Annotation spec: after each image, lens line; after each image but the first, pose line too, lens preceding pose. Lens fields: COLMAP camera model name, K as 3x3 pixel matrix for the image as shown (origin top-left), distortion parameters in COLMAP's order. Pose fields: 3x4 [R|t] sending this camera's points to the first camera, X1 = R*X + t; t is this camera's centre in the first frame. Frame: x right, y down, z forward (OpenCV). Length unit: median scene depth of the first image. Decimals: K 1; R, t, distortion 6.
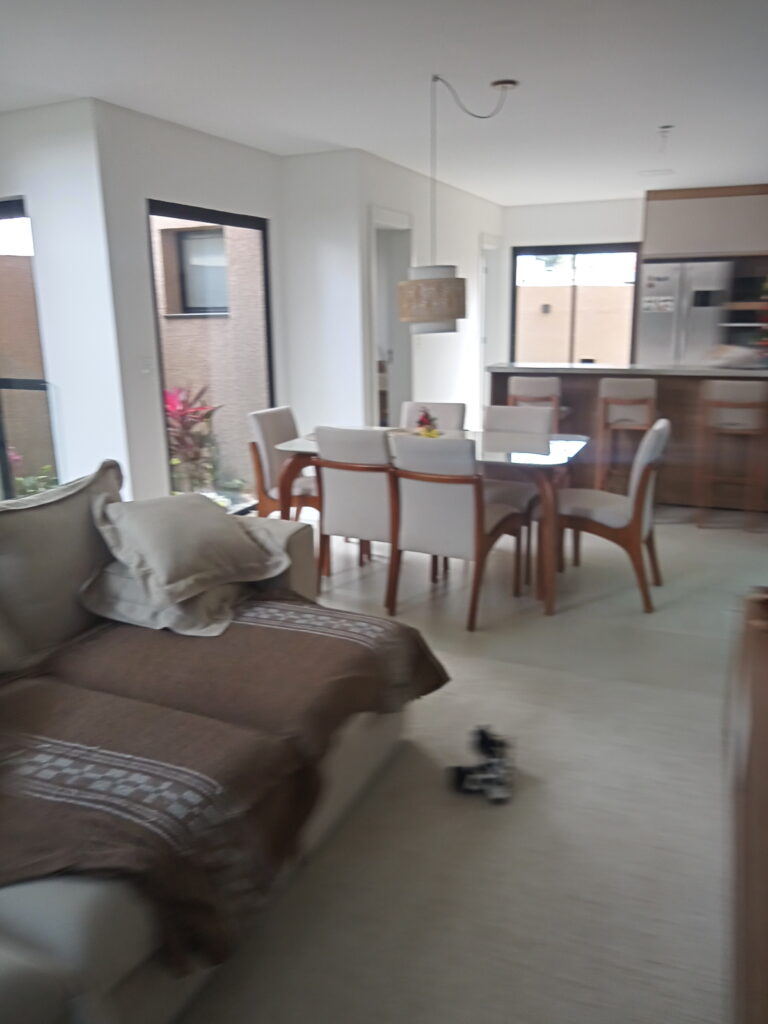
lens RADIAL K [[805.9, 0, 384.0], [0, 805.9, 512.0], [0, 0, 1]] dist [0.029690, -0.002796]
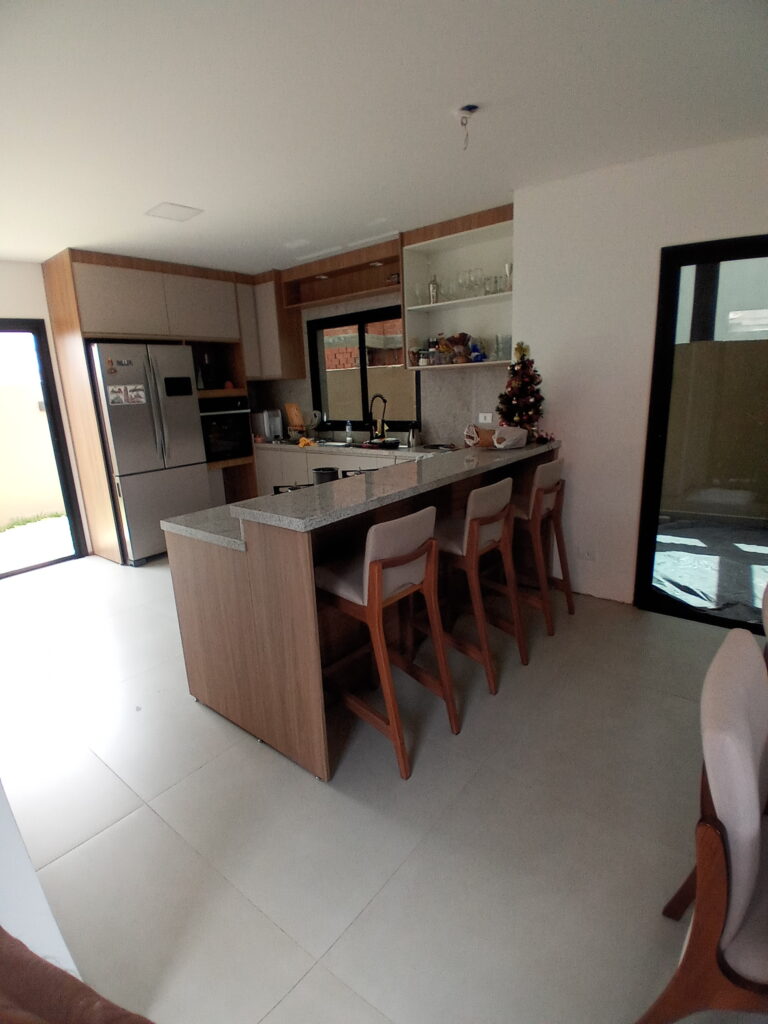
lens RADIAL K [[511.4, 0, 382.0], [0, 511.4, 517.2], [0, 0, 1]] dist [0.033139, -0.064901]
pose [[0.290106, -0.242373, 0.925794, -0.090512], [0.284612, 0.945476, 0.158340, -0.151889], [-0.913693, 0.217557, 0.343270, 0.627269]]
